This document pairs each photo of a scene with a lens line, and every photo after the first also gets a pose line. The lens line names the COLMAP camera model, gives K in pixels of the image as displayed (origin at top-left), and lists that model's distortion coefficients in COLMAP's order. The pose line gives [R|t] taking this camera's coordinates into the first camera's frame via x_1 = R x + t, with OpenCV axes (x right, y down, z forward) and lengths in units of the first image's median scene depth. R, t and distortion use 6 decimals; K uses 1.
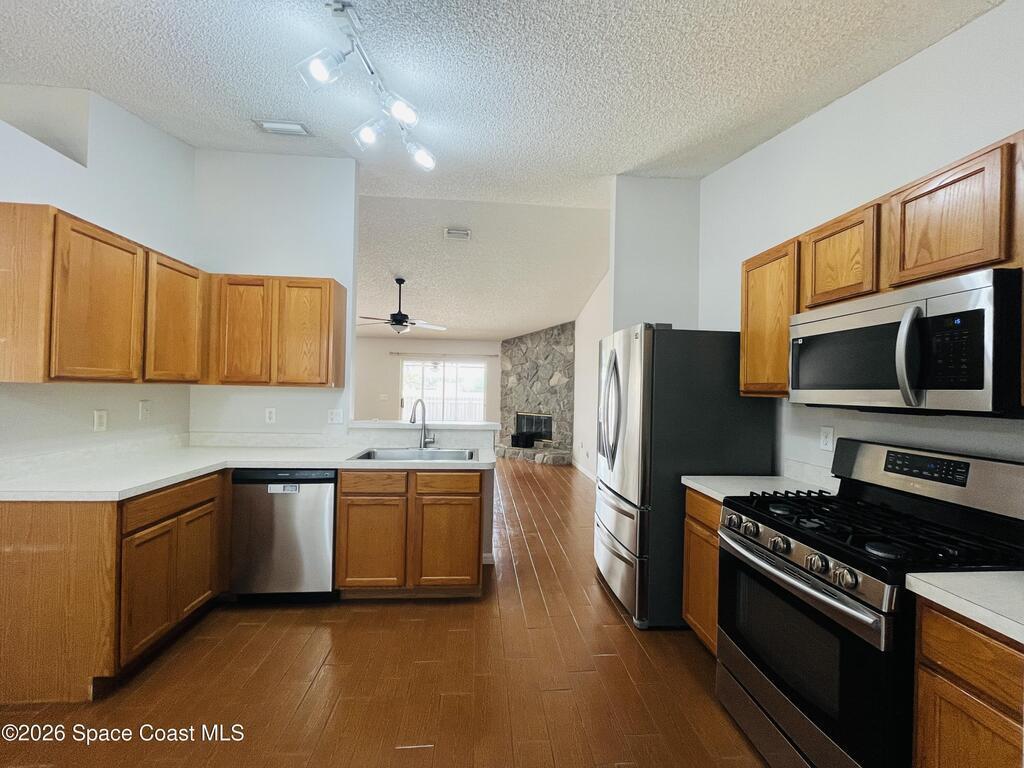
lens RADIAL K [[414.6, 0, 512.4], [0, 414.6, 388.1], [0, 0, 1]] dist [-0.001804, -0.000097]
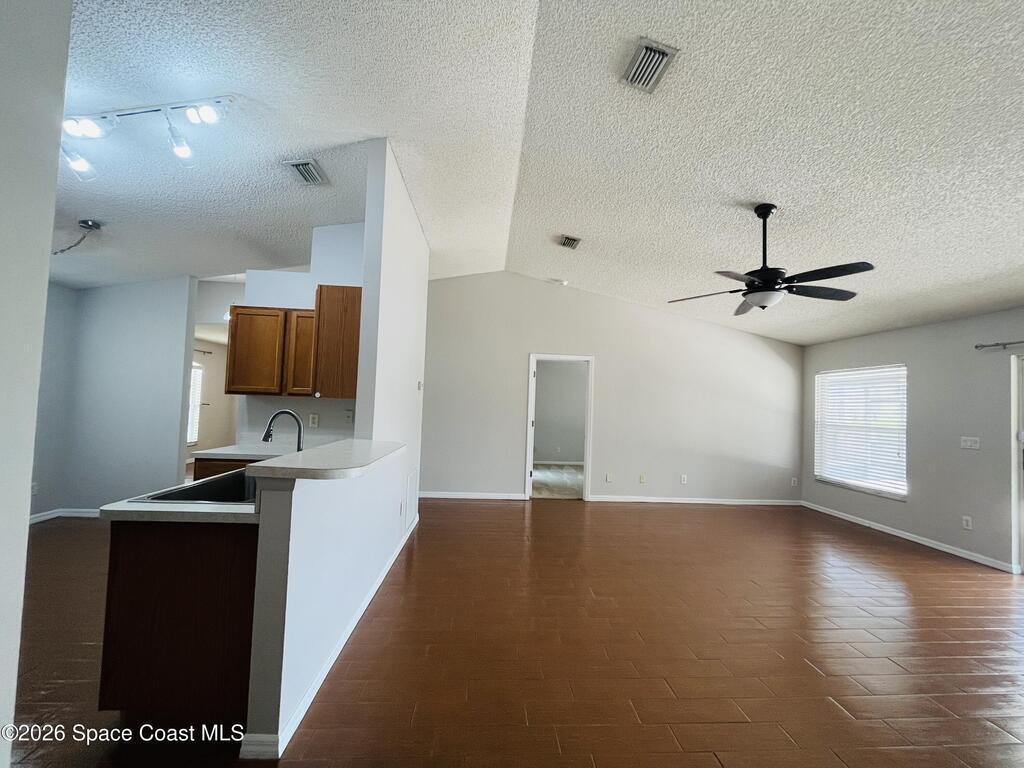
lens RADIAL K [[414.6, 0, 512.4], [0, 414.6, 388.1], [0, 0, 1]] dist [-0.001804, -0.000097]
pose [[-0.013522, -0.061389, -0.998022, 0.510035], [-0.033814, 0.997571, -0.060903, 0.019968], [0.999337, 0.032924, -0.015565, 1.472529]]
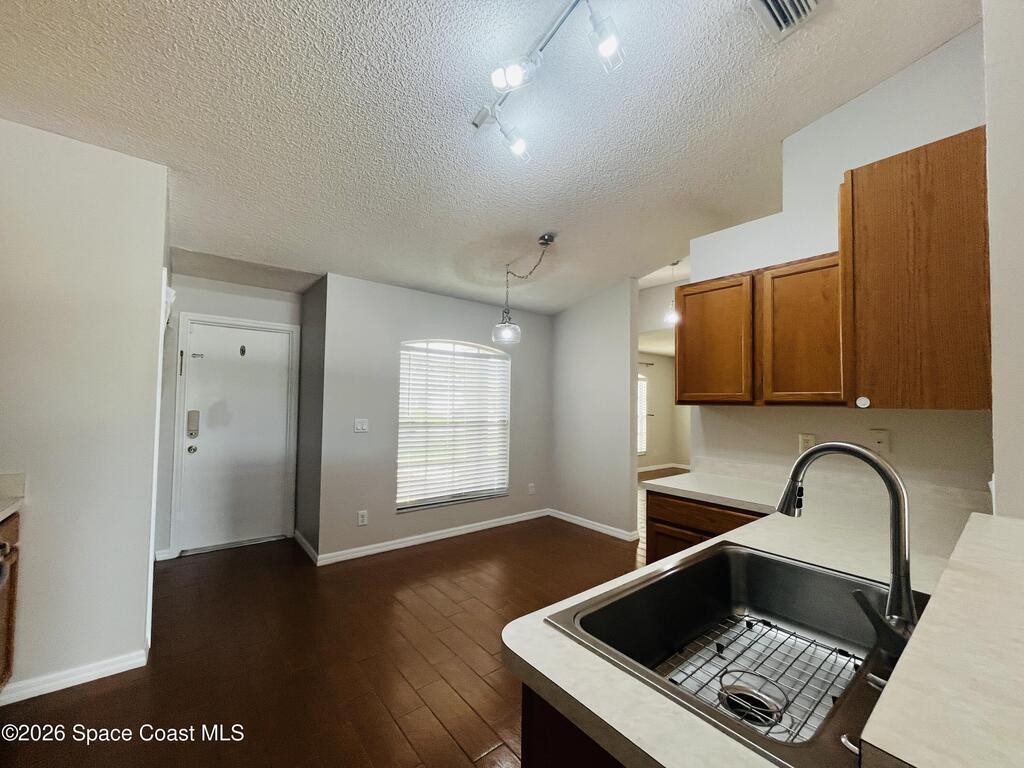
lens RADIAL K [[414.6, 0, 512.4], [0, 414.6, 388.1], [0, 0, 1]] dist [-0.001804, -0.000097]
pose [[-0.824299, -0.052968, -0.563672, 0.122596], [-0.030789, 0.998334, -0.048788, 0.010477], [0.565317, -0.022861, -0.824557, 1.164021]]
